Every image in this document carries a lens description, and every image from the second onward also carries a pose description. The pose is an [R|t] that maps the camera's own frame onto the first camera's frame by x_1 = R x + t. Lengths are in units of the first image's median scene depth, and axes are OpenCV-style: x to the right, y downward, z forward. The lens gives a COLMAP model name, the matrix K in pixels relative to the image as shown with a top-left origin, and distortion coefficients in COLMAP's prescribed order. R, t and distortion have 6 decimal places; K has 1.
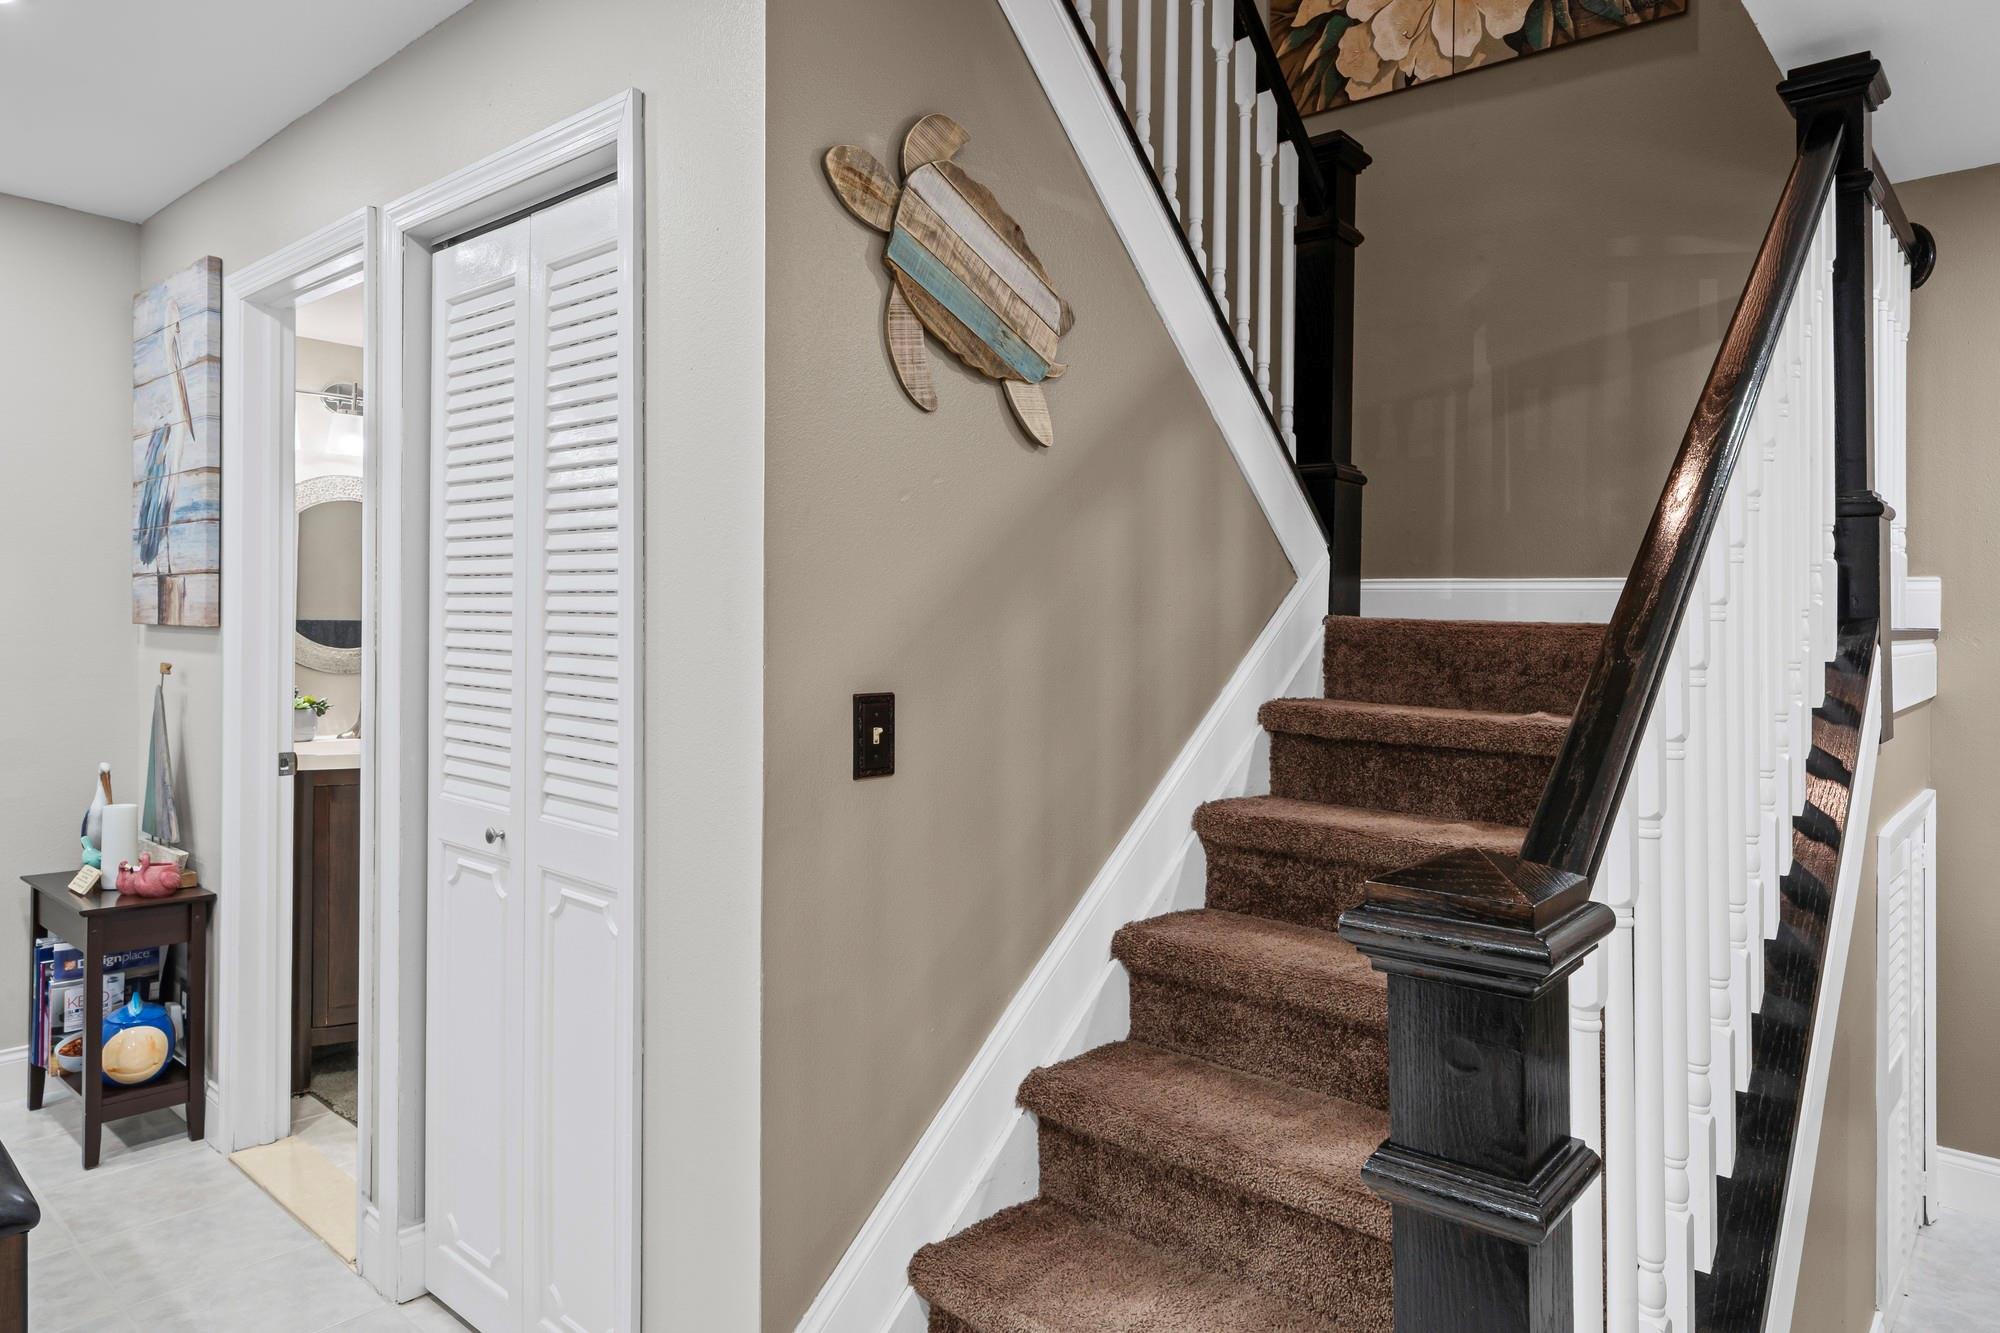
lens RADIAL K [[1242.7, 0, 1000.0], [0, 1242.7, 666.5], [0, 0, 1]] dist [0.000989, 0.000356]
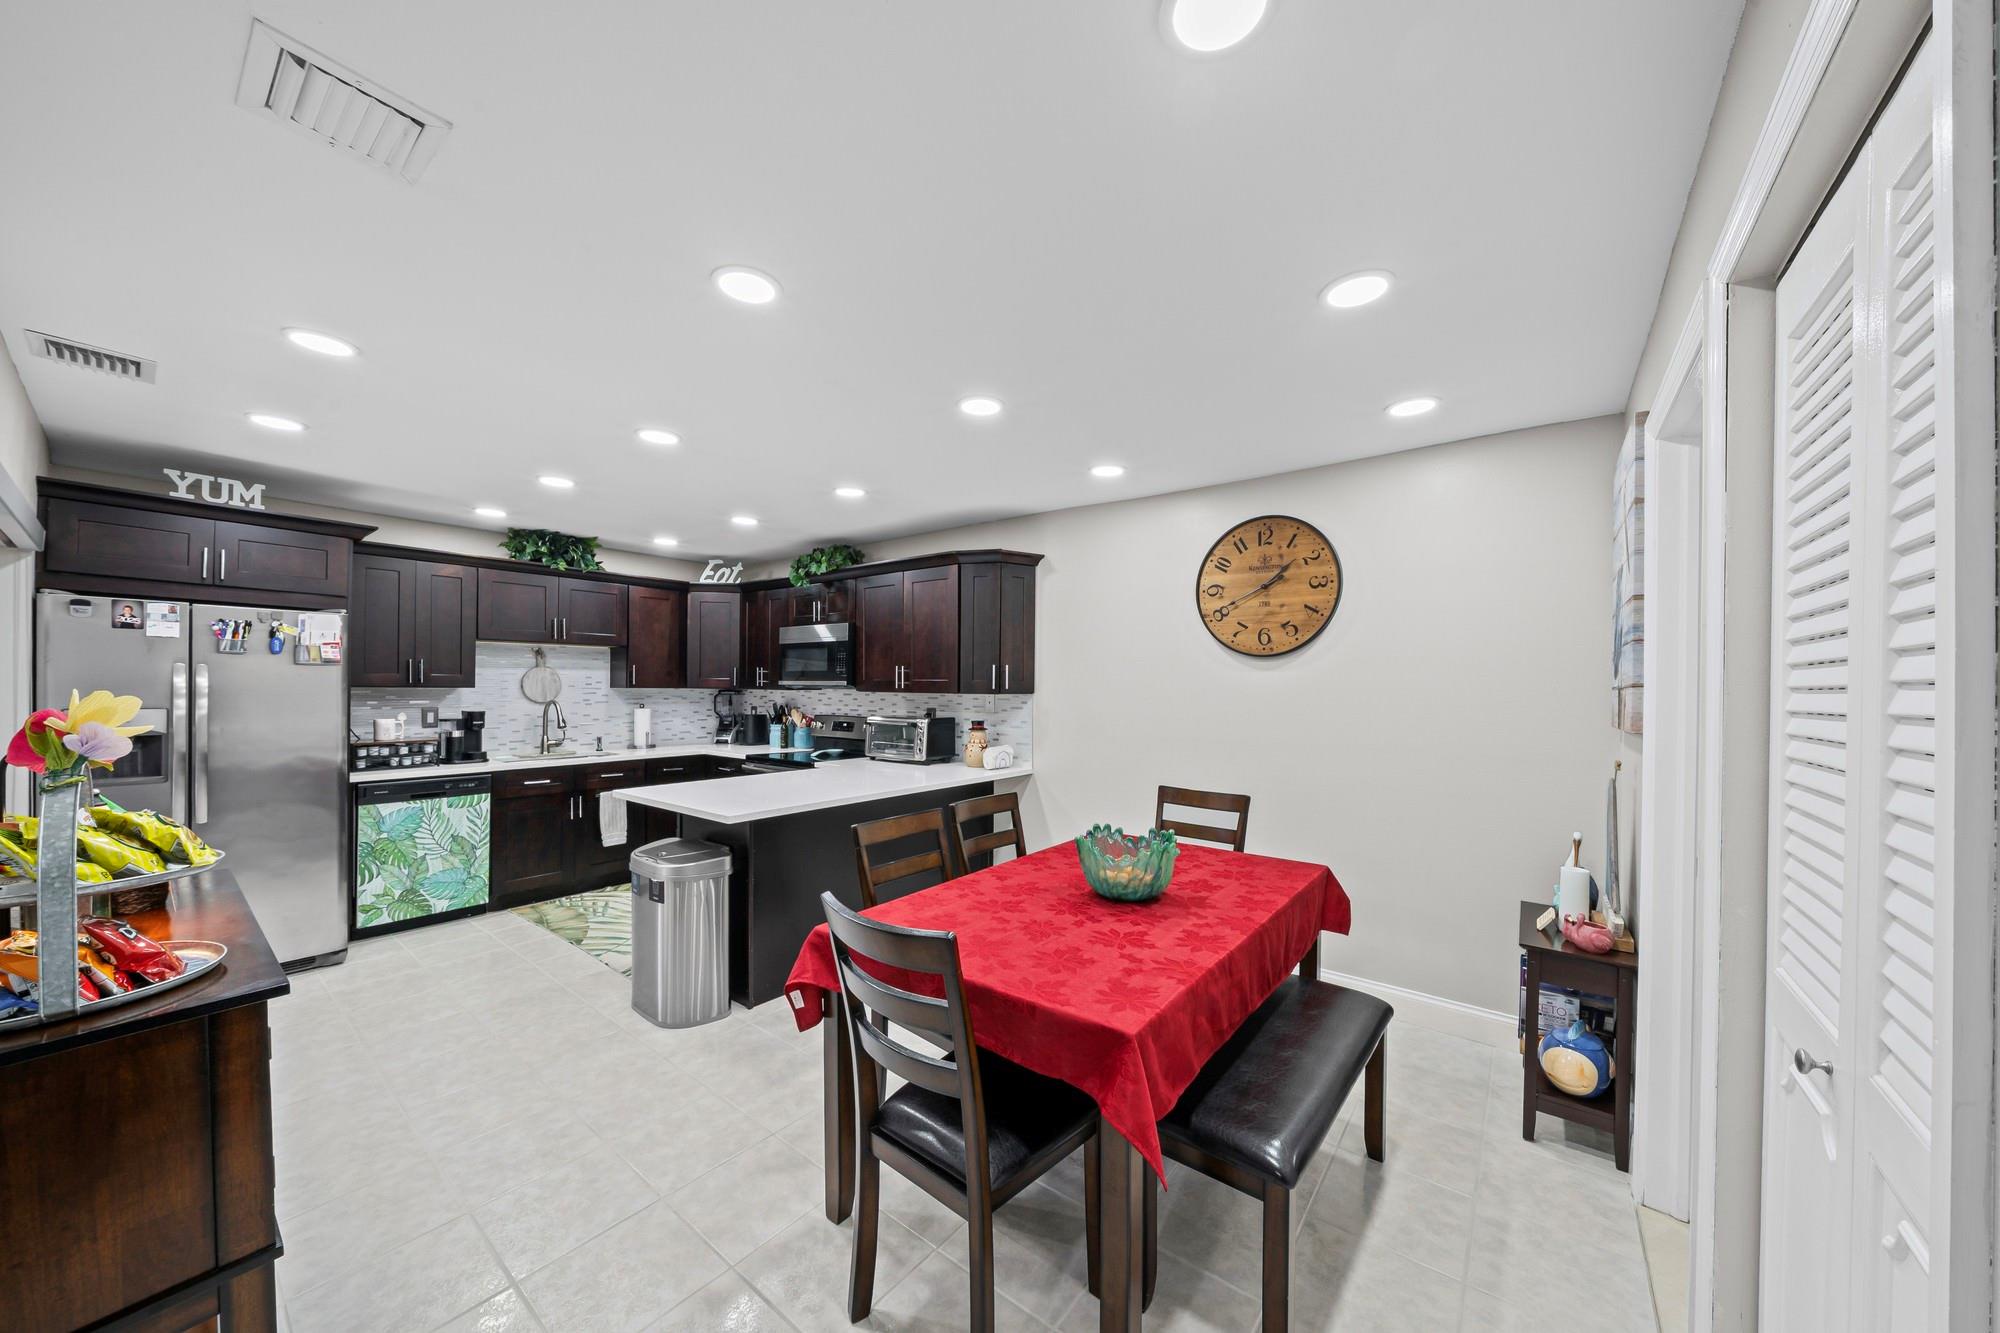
lens RADIAL K [[689.7, 0, 1001.6], [0, 689.7, 693.9], [0, 0, 1]] dist [-0.001011, -0.000052]
pose [[0.060527, -0.005619, -0.998151, -0.034084], [-0.054049, 0.998499, -0.008899, -0.030436], [0.996702, 0.054488, 0.060132, 0.367425]]
